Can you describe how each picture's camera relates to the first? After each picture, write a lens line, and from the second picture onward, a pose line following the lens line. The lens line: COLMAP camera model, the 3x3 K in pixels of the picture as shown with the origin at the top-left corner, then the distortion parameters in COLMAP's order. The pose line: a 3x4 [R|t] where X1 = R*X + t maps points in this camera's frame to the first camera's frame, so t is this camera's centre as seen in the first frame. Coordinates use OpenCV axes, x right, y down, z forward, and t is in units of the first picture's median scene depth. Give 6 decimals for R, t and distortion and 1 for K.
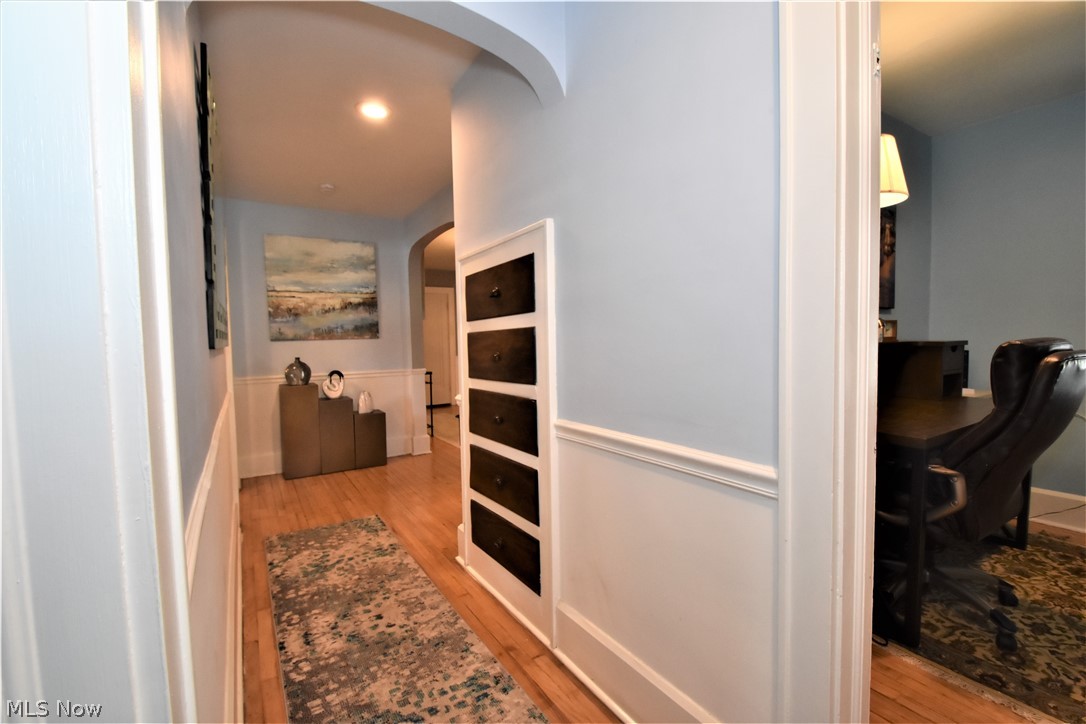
lens RADIAL K [[482.0, 0, 545.3], [0, 482.0, 365.6], [0, 0, 1]] dist [0.007018, -0.009407]
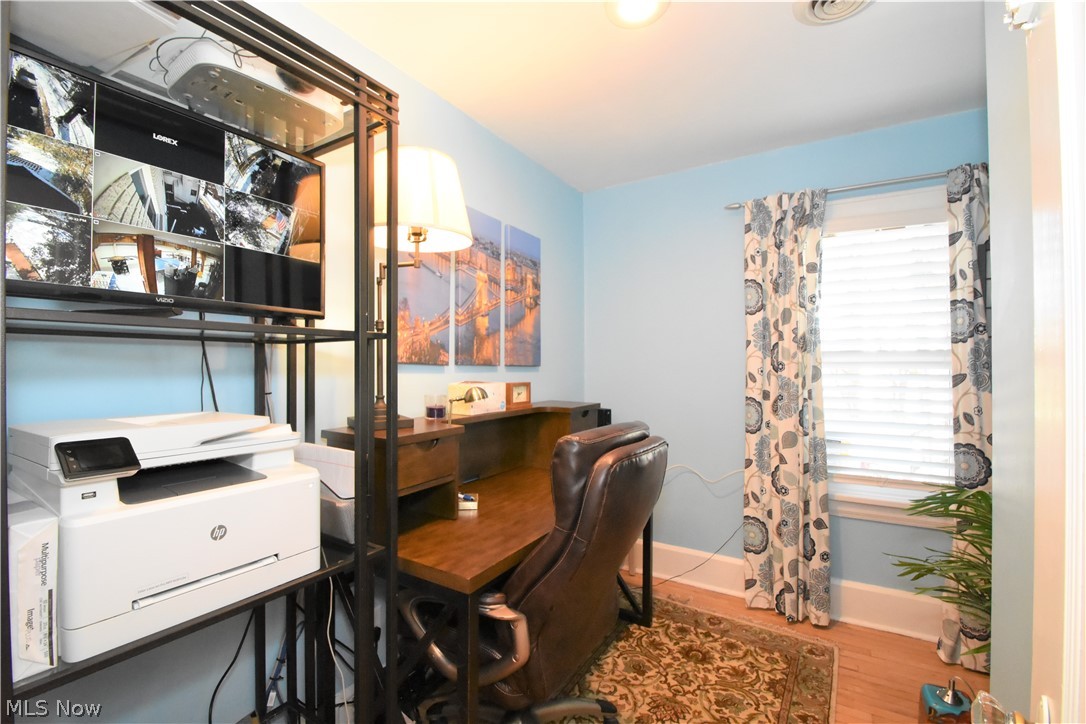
lens RADIAL K [[482.0, 0, 539.8], [0, 482.0, 361.9], [0, 0, 1]] dist [0.007018, -0.009407]
pose [[0.901038, 0.022219, 0.433172, 0.401933], [0.008627, 0.997571, -0.069114, -0.078069], [-0.433655, 0.066011, 0.898658, 0.216858]]
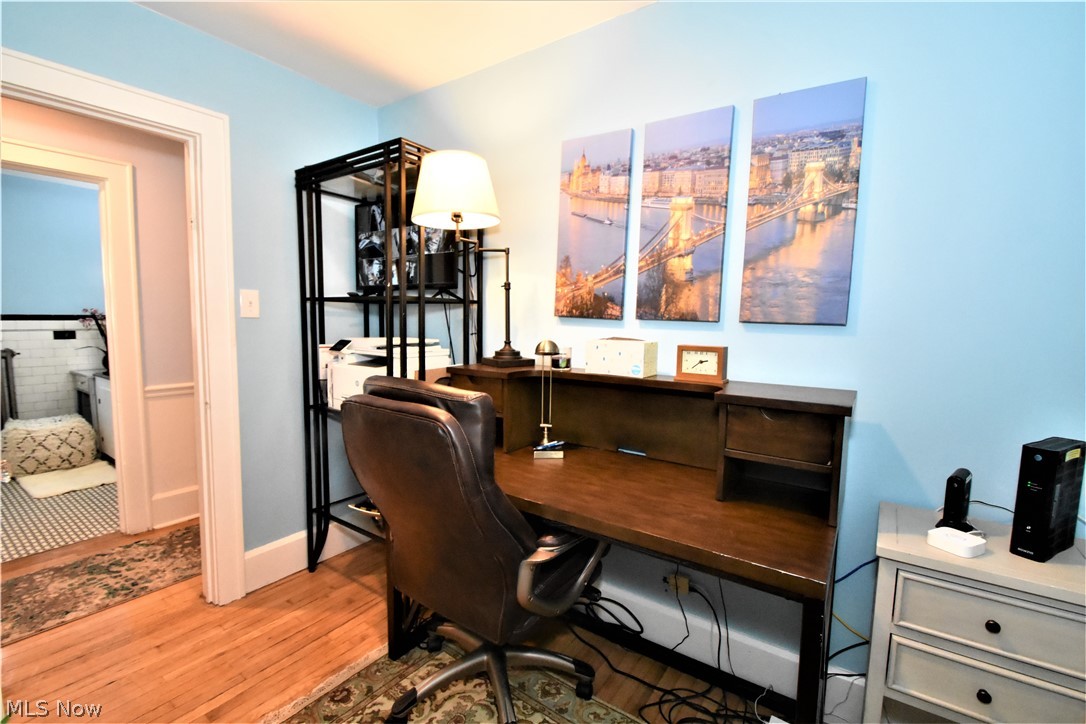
lens RADIAL K [[482.0, 0, 543.0], [0, 482.0, 364.6], [0, 0, 1]] dist [0.007018, -0.009407]
pose [[0.372341, 0.116021, -0.920815, 1.322607], [-0.080089, 0.992471, 0.092665, -0.122686], [0.924634, 0.039244, 0.378830, 0.650501]]
